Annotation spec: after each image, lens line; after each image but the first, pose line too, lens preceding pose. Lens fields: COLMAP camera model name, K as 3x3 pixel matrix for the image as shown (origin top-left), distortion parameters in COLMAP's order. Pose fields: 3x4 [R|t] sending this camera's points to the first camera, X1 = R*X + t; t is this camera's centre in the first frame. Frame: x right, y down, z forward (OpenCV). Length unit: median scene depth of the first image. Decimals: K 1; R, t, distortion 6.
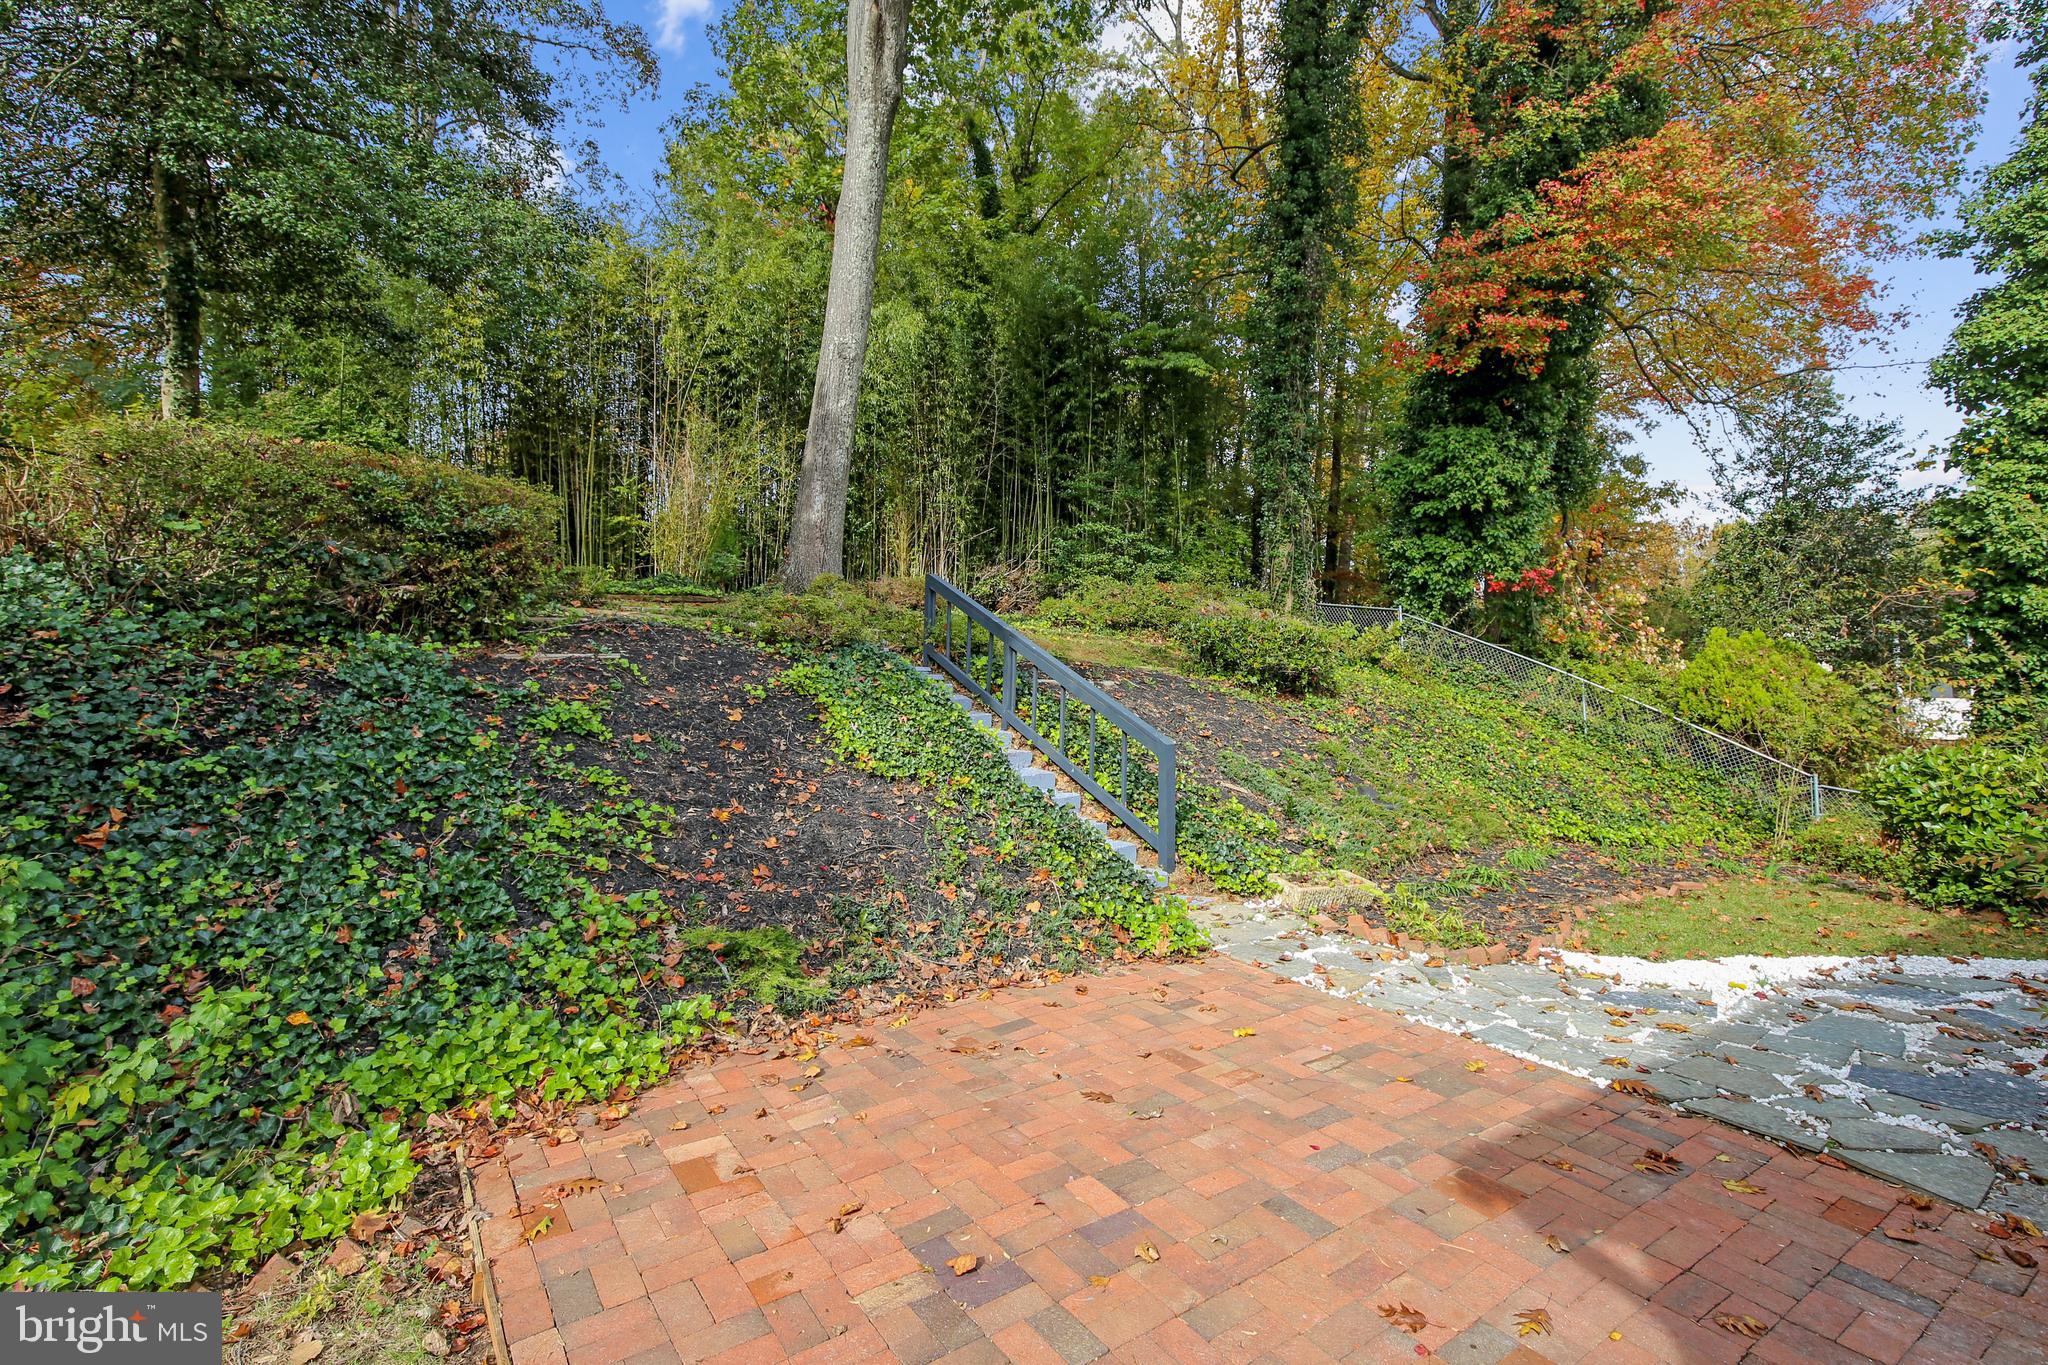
lens RADIAL K [[931.7, 0, 1020.9], [0, 931.7, 671.3], [0, 0, 1]] dist [0.004711, -0.000099]
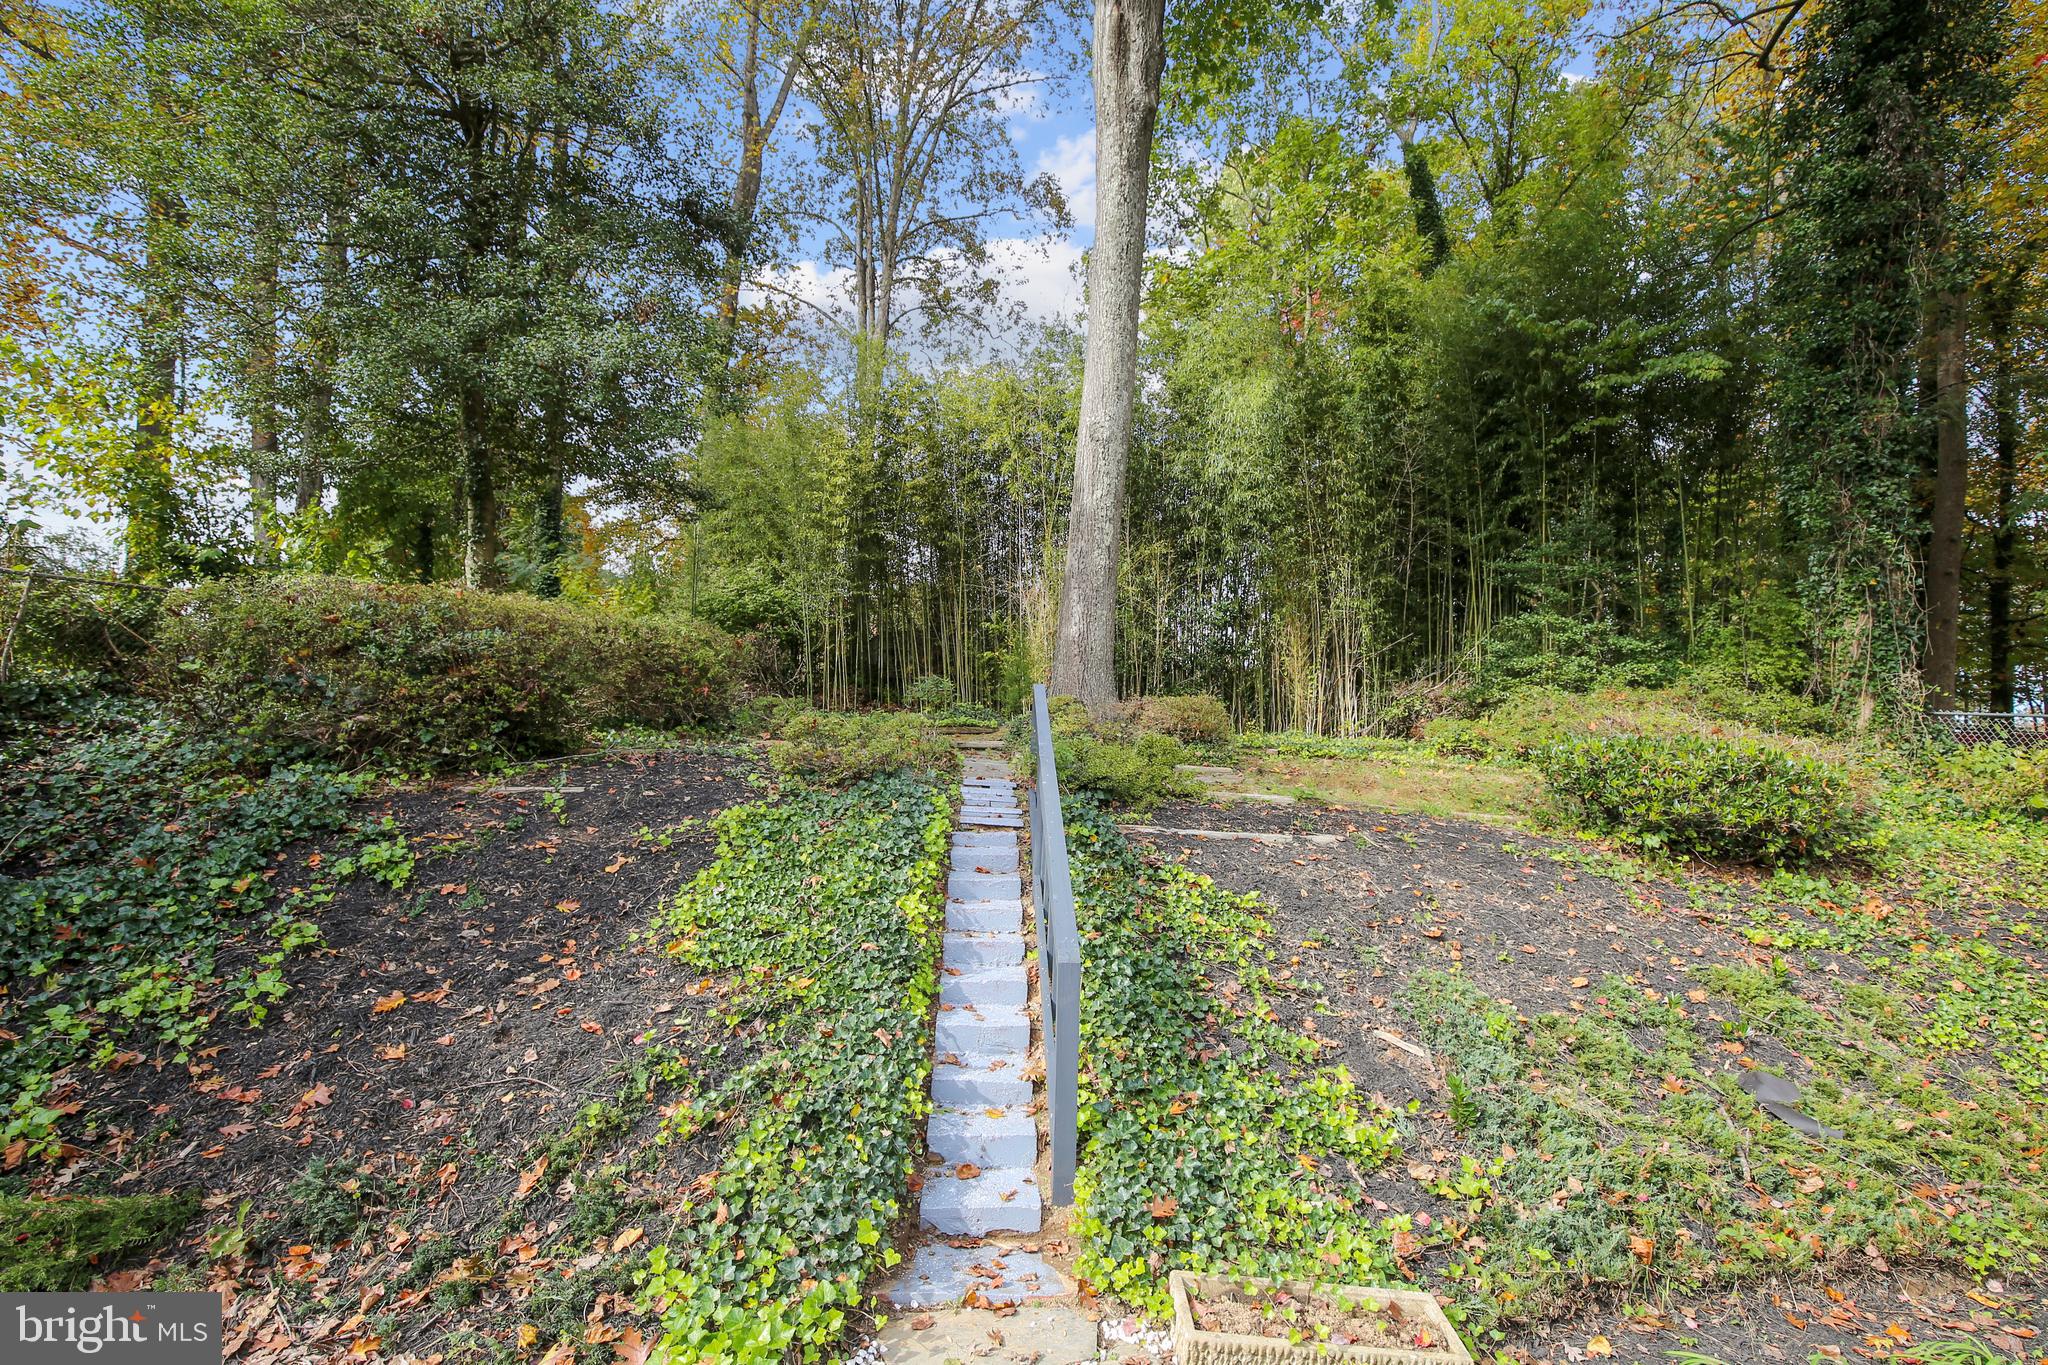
lens RADIAL K [[931.7, 0, 1042.4], [0, 931.7, 781.8], [0, 0, 1]] dist [0.004711, -0.000099]
pose [[0.840621, 0.003203, -0.541614, 0.168549], [-0.018395, 0.999574, -0.022639, -0.005257], [0.541311, 0.028994, 0.840322, 0.204152]]
